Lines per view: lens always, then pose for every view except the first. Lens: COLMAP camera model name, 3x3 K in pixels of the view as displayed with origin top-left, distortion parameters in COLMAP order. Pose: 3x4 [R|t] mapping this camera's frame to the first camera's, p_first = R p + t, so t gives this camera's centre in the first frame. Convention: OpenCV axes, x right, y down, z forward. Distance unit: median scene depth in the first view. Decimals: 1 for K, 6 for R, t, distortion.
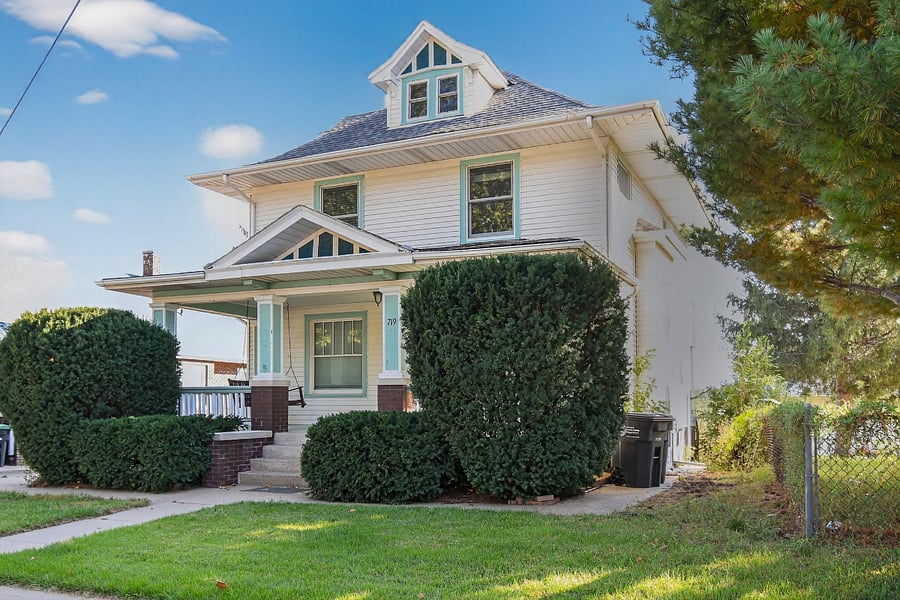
lens RADIAL K [[744.5, 0, 416.8], [0, 744.5, 303.0], [0, 0, 1]] dist [-0.002248, -0.002228]
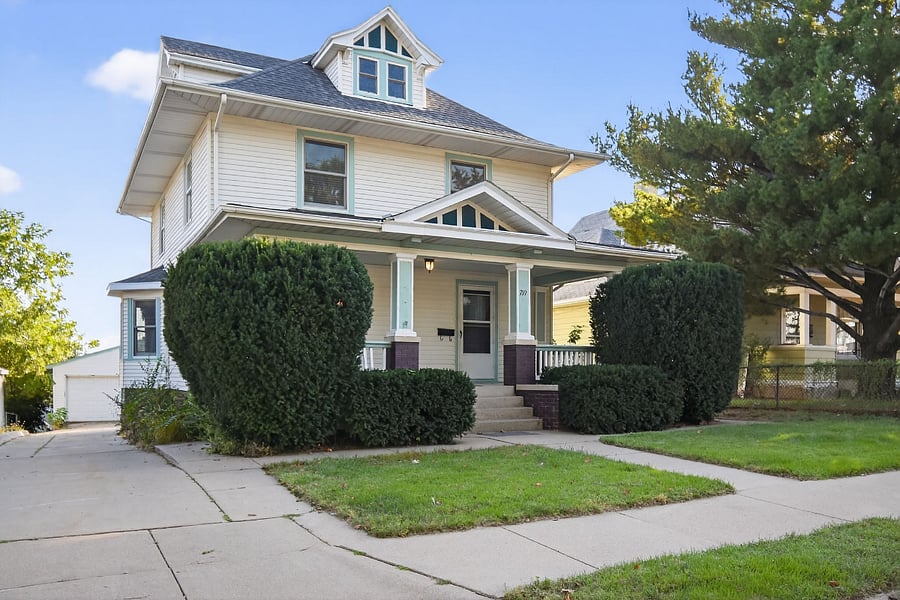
lens RADIAL K [[744.5, 0, 416.8], [0, 744.5, 303.0], [0, 0, 1]] dist [-0.002248, -0.002228]
pose [[0.613954, 0.074884, 0.785782, -0.983680], [-0.106362, 0.994259, -0.011648, 0.067237], [-0.782143, -0.076426, 0.618394, 0.351932]]
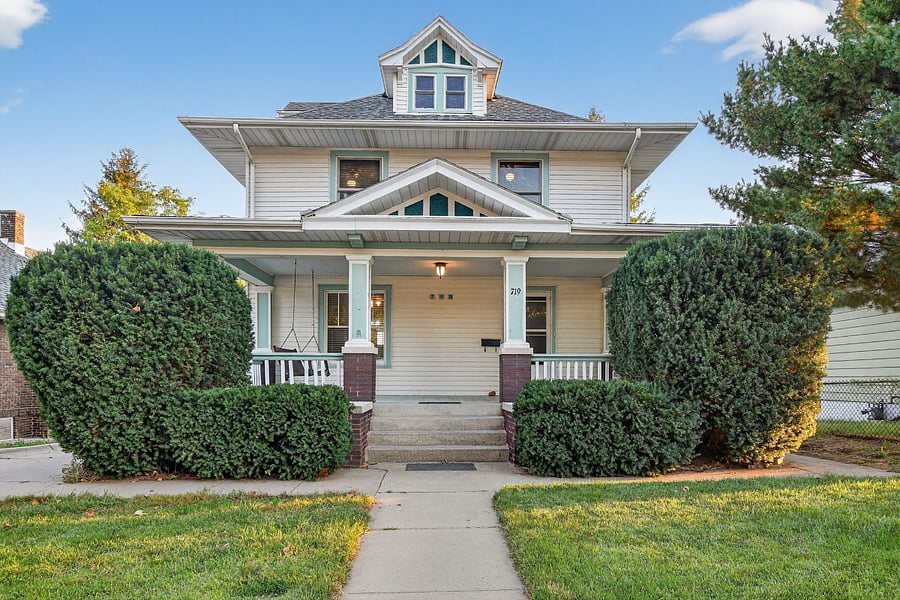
lens RADIAL K [[544.6, 0, 434.3], [0, 544.6, 338.5], [0, 0, 1]] dist [-0.002638, -0.000349]
pose [[0.897639, 0.036656, 0.439204, -0.408827], [-0.063115, 0.996955, 0.045789, 0.055625], [-0.436189, -0.068822, 0.897220, 0.351516]]
